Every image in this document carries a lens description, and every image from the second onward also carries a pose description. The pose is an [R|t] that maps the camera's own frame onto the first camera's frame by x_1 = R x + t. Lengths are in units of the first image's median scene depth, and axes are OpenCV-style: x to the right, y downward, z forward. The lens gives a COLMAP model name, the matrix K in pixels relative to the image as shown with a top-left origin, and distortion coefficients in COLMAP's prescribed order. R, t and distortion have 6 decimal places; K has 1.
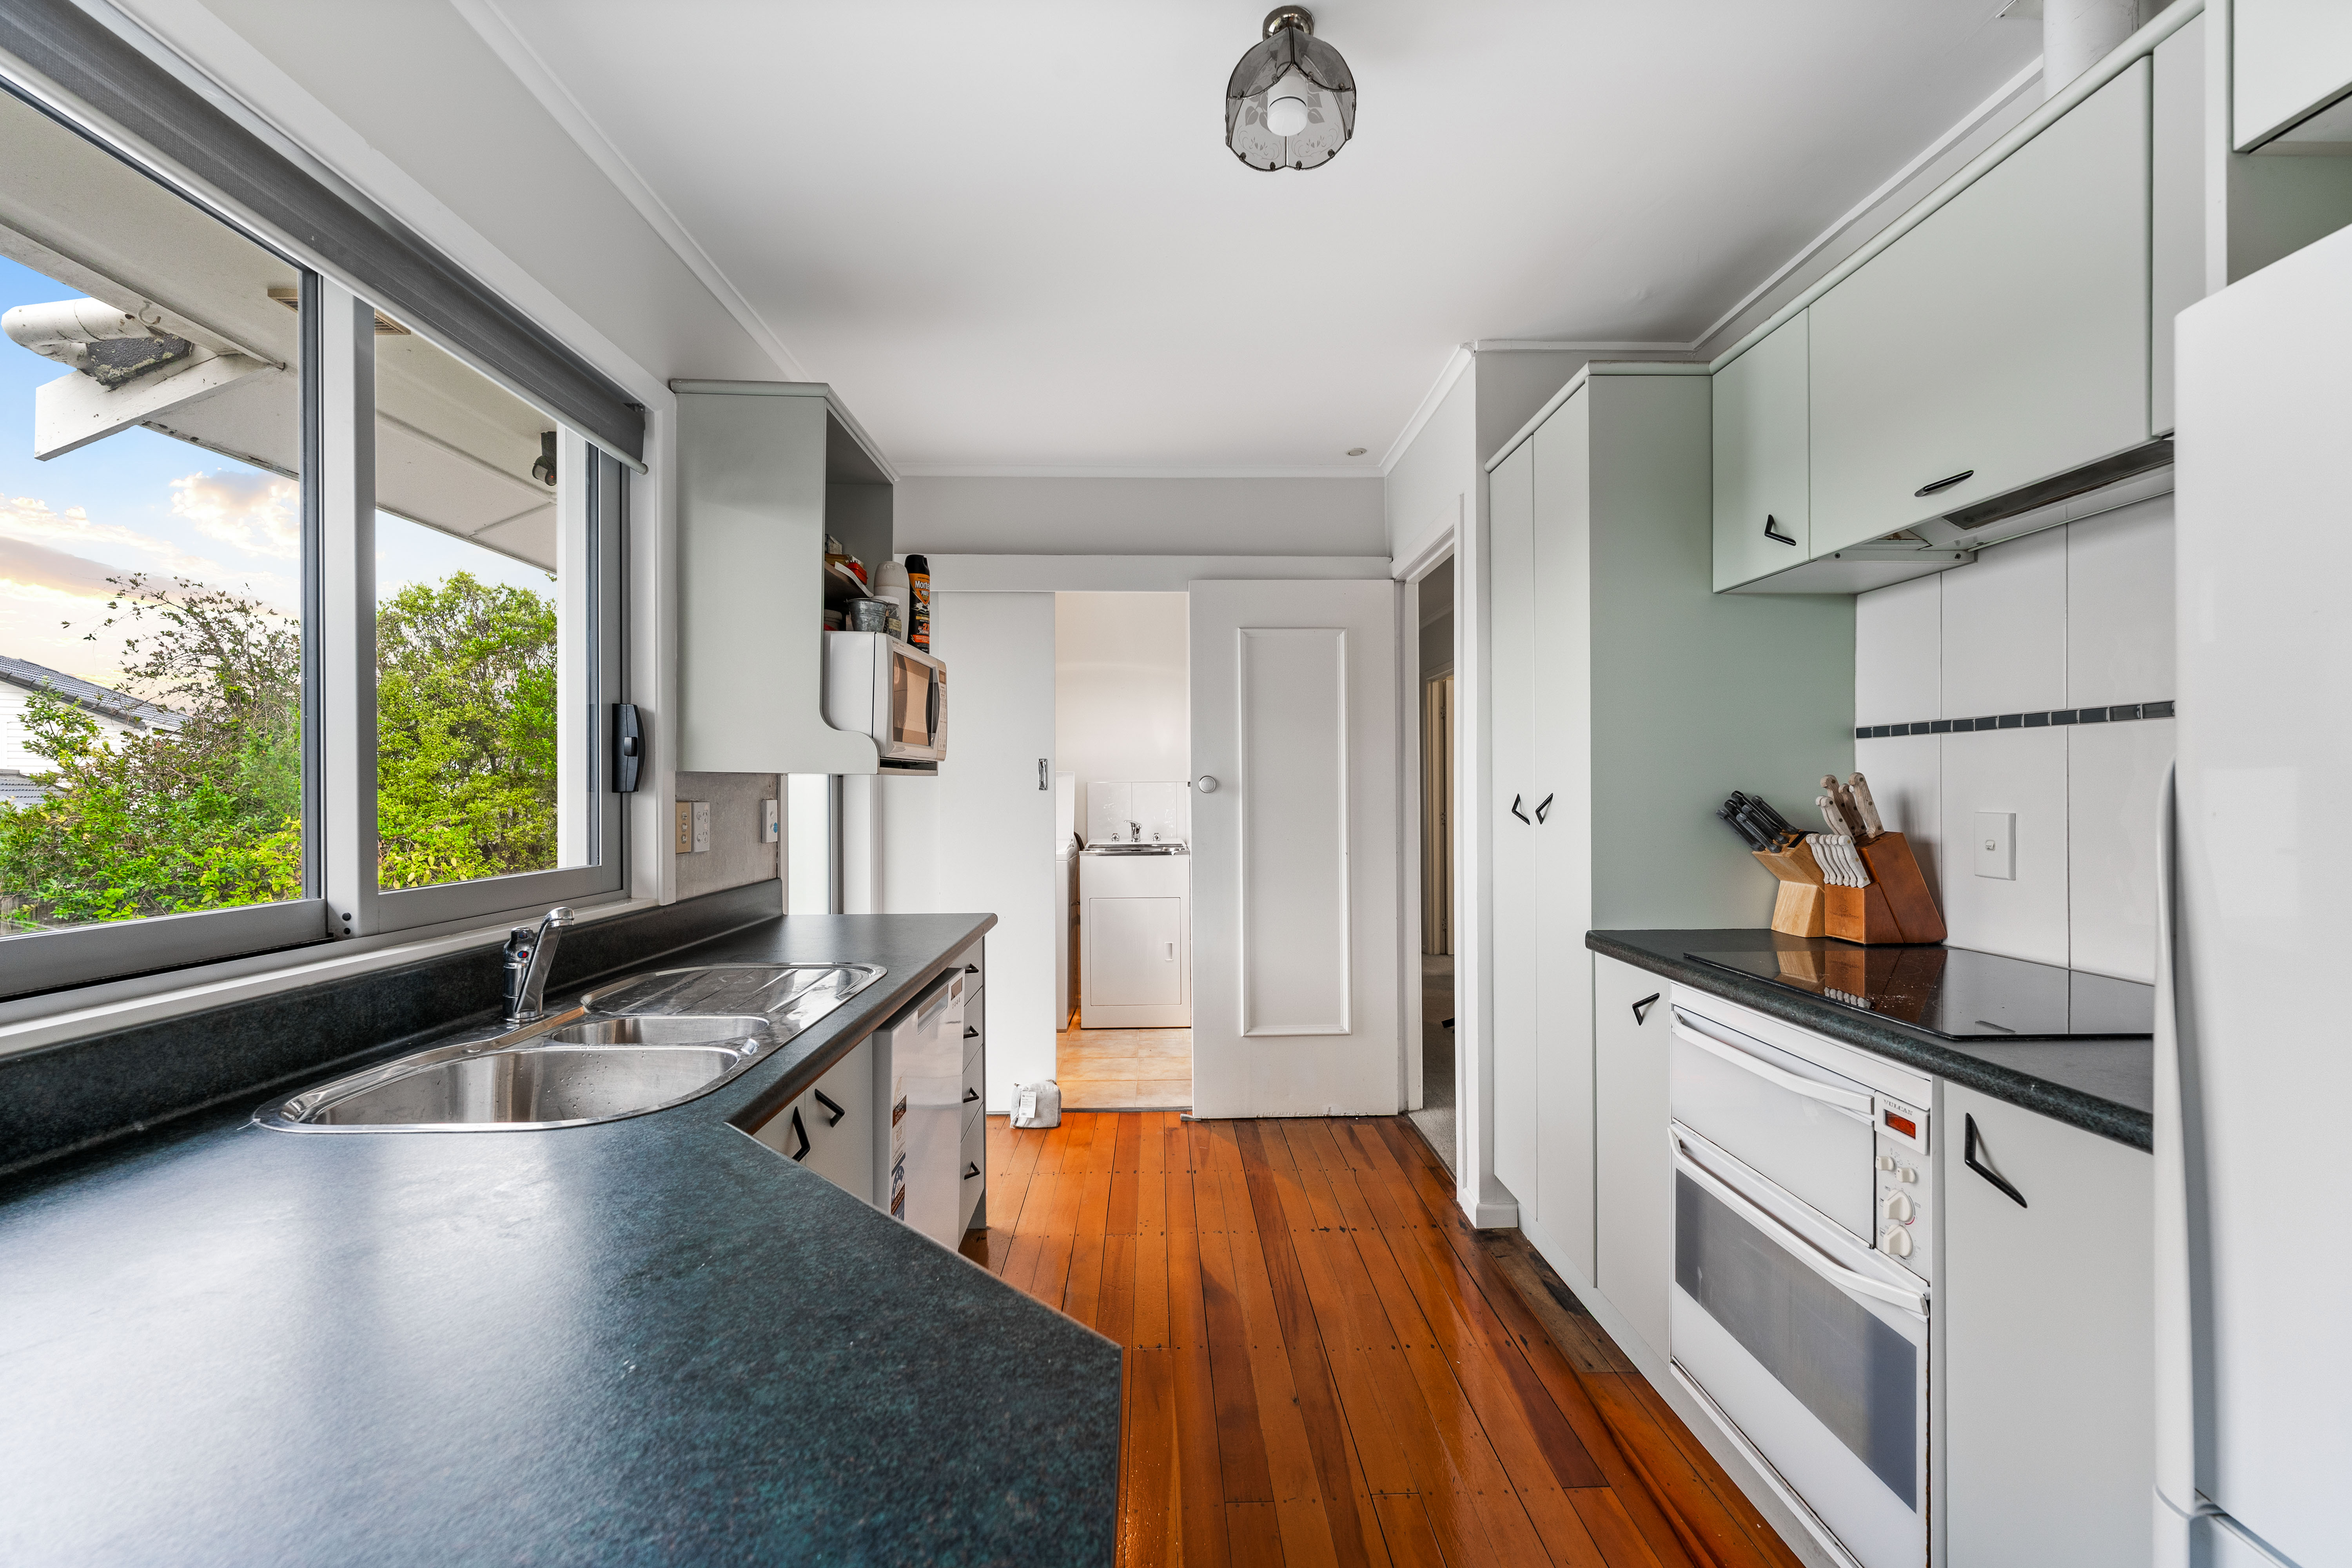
lens RADIAL K [[959.2, 0, 1183.4], [0, 959.2, 794.3], [0, 0, 1]] dist [0.000460, -0.000956]
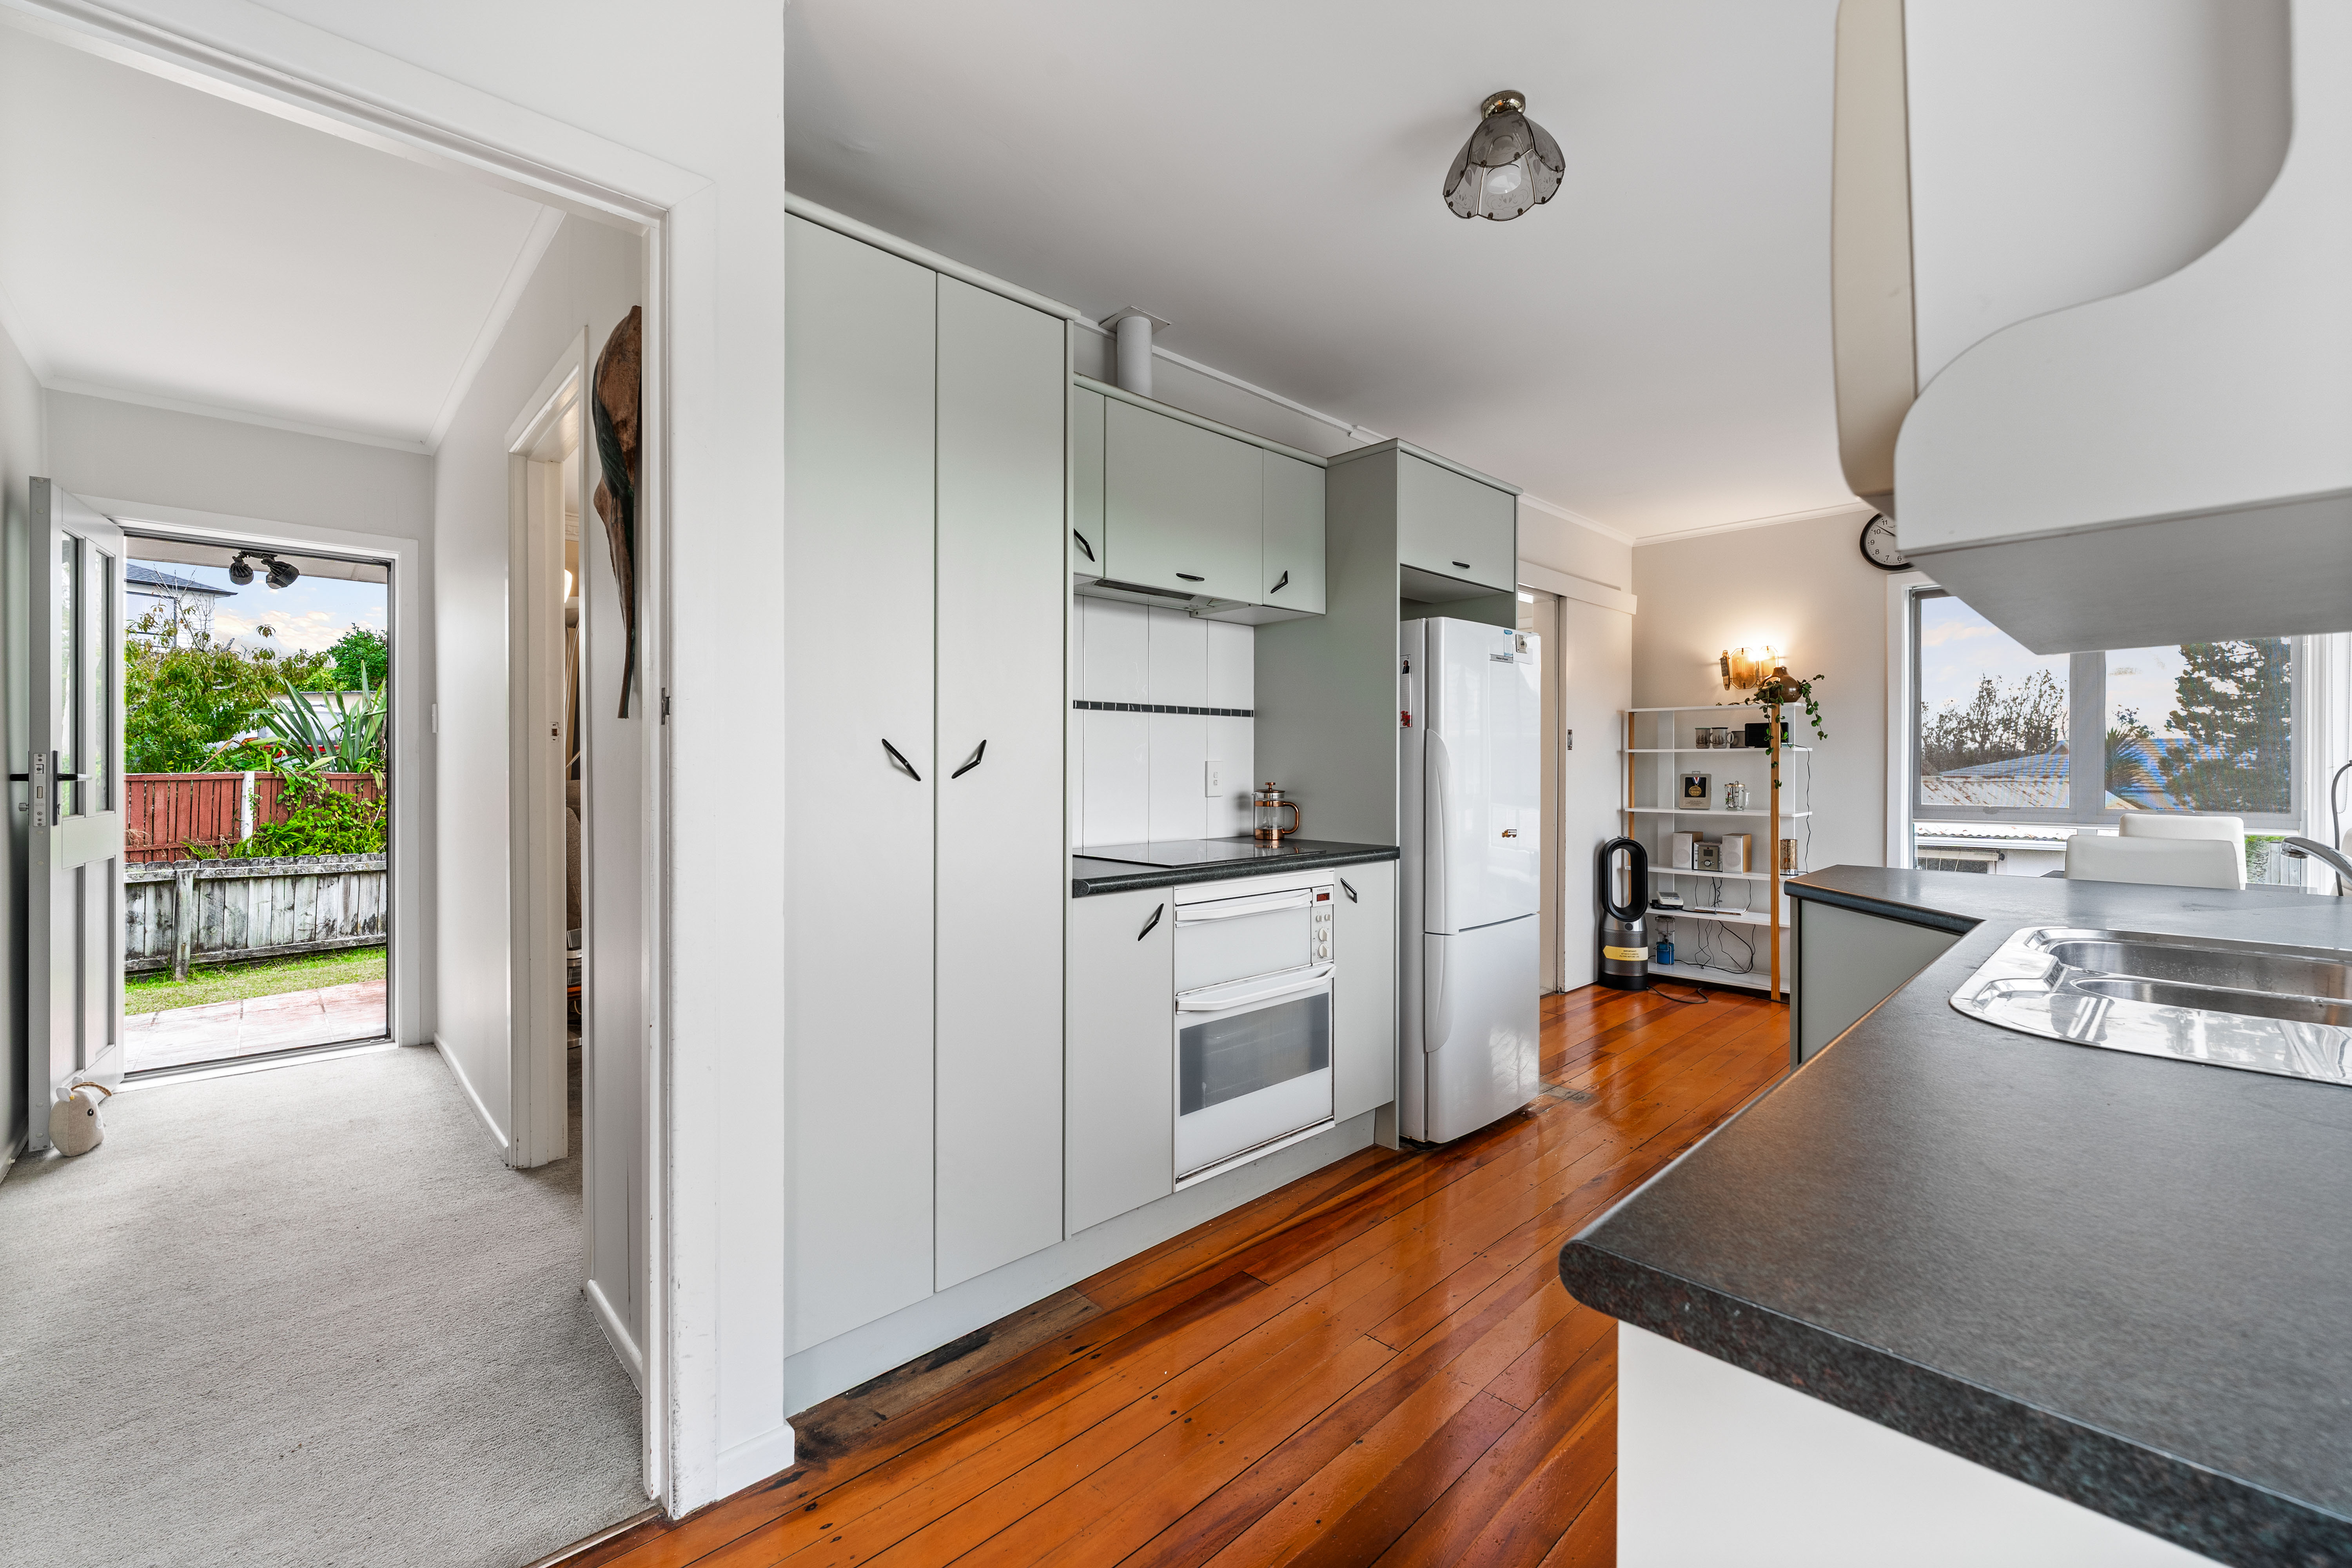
lens RADIAL K [[959.2, 0, 1161.2], [0, 959.2, 768.8], [0, 0, 1]] dist [0.000460, -0.000956]
pose [[-0.655130, 0.000710, 0.755516, -0.347233], [0.005285, 0.999979, 0.003643, 0.021243], [-0.755498, 0.006380, -0.655120, 1.421032]]
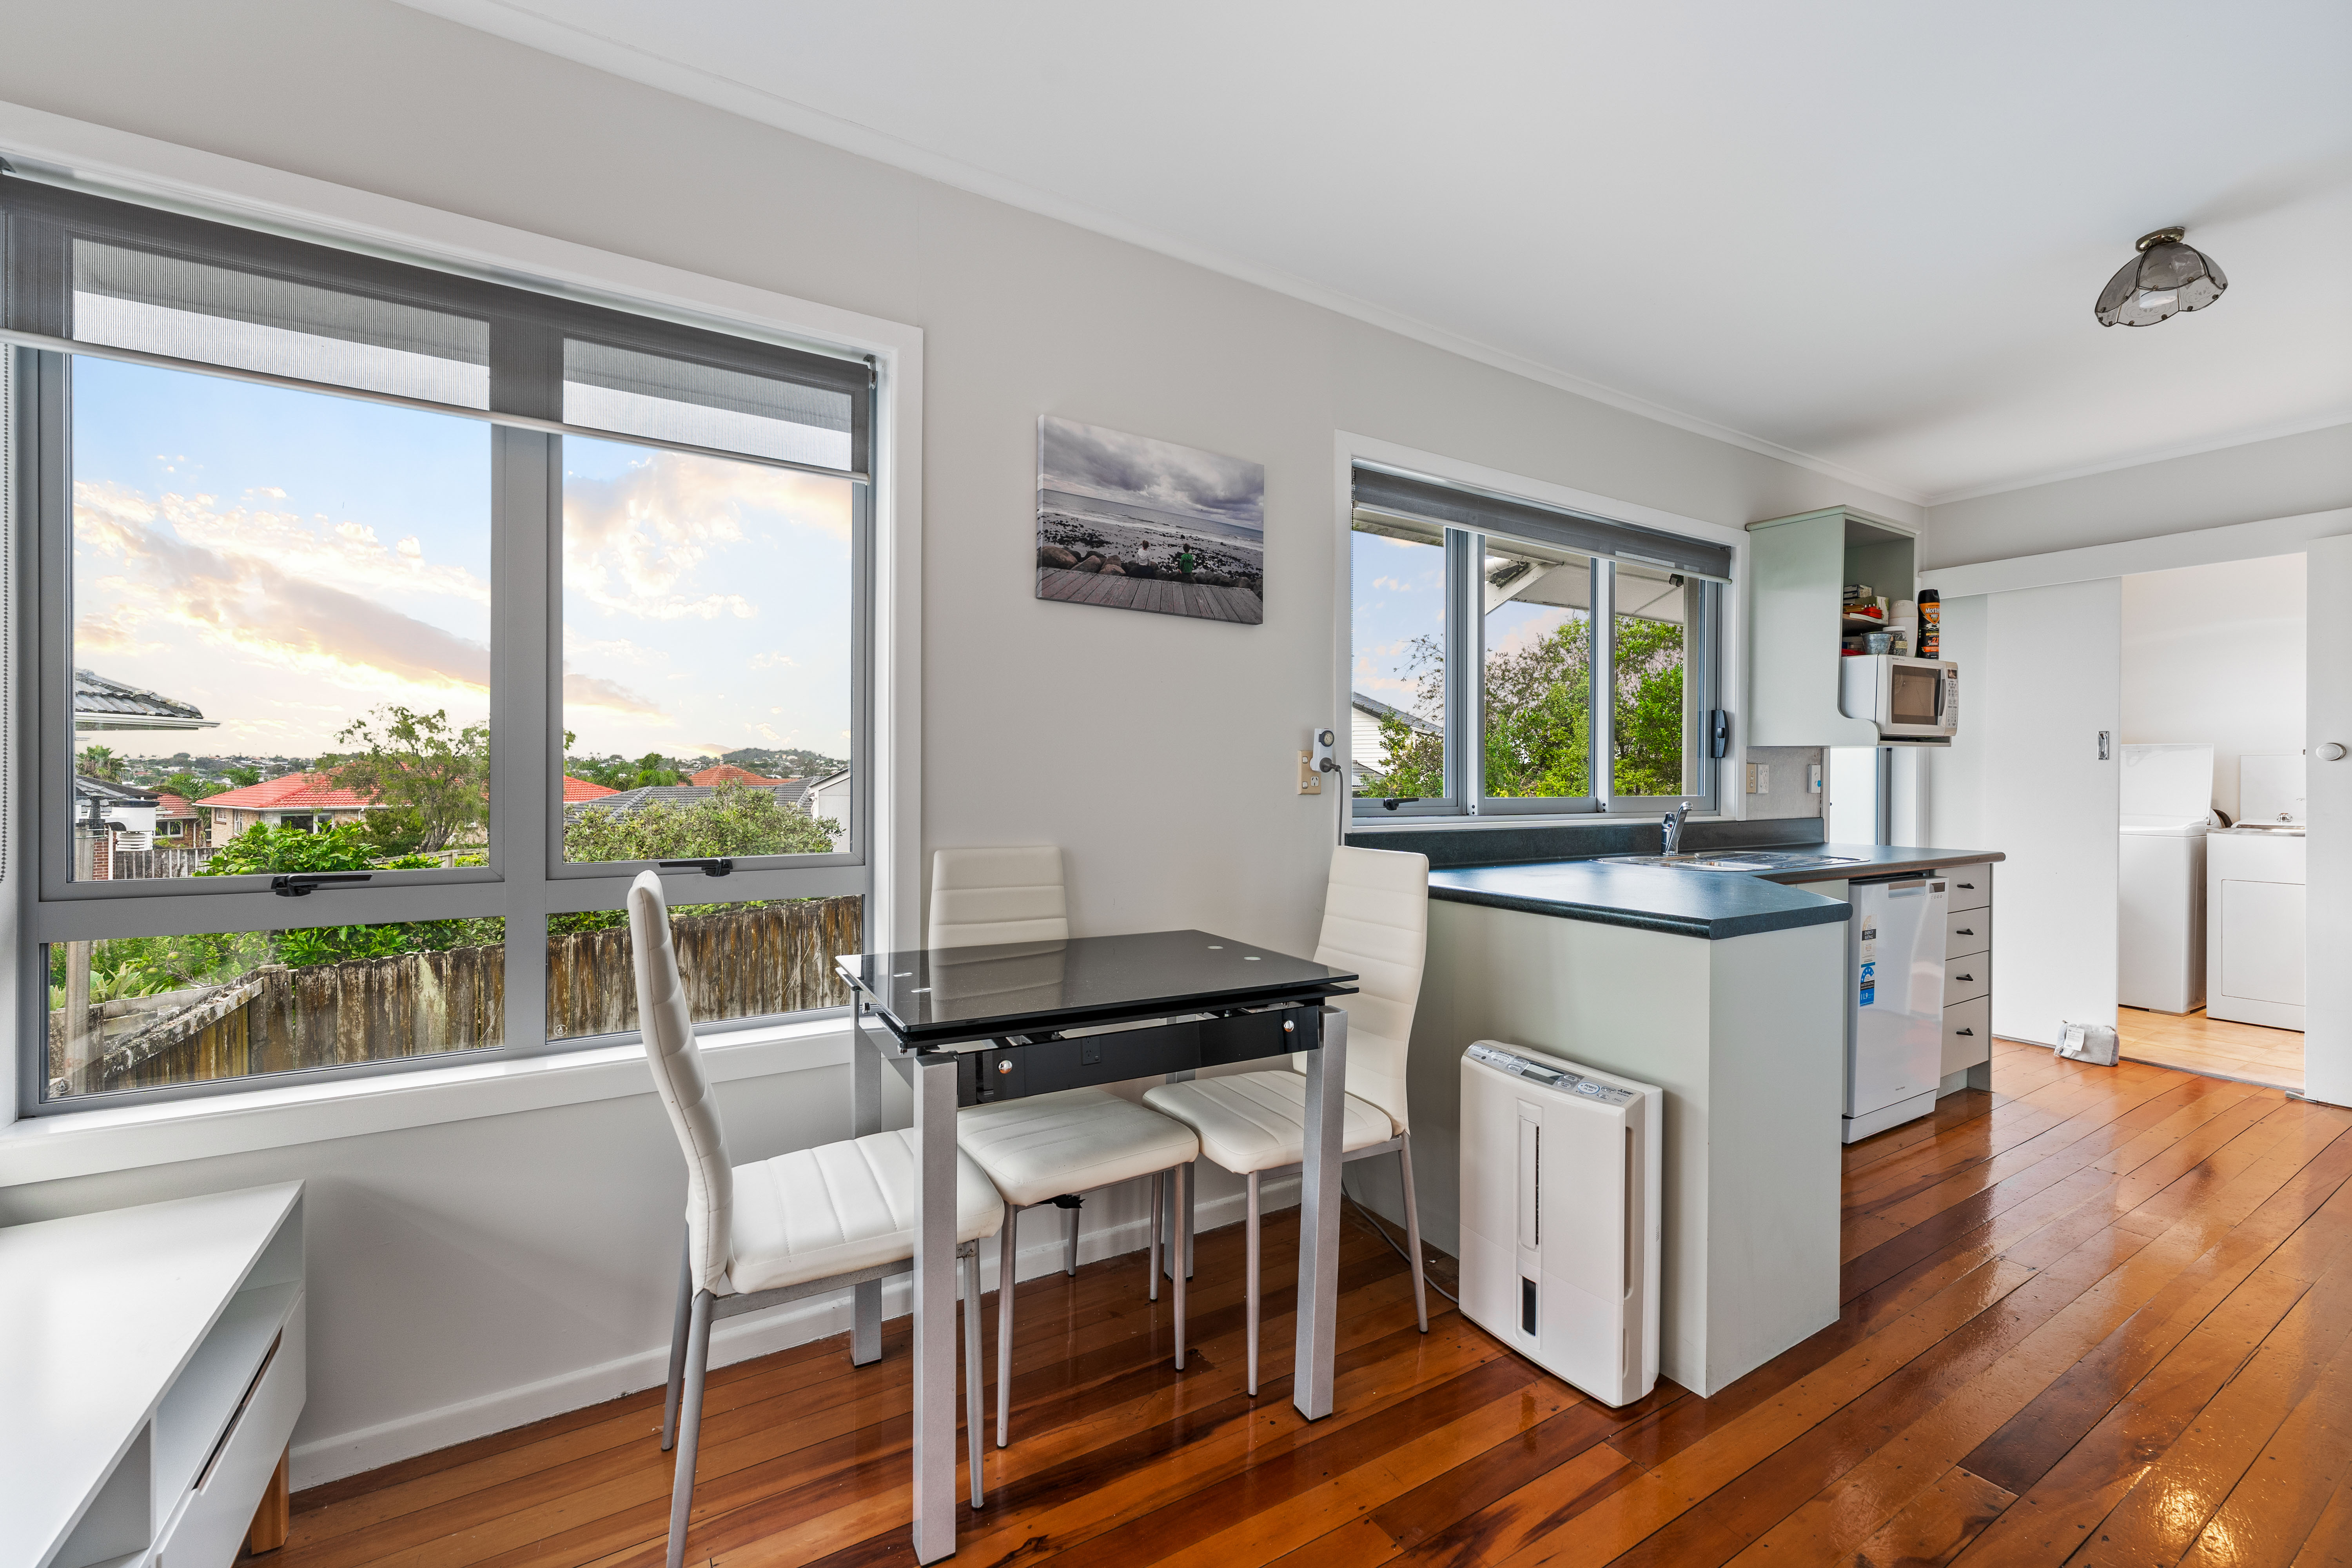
lens RADIAL K [[959.2, 0, 1158.9], [0, 959.2, 780.0], [0, 0, 1]] dist [0.000460, -0.000956]
pose [[0.485273, 0.008477, -0.874322, 0.444725], [-0.009108, 0.999948, 0.004640, 0.036426], [0.874315, 0.005711, 0.485325, -0.728300]]
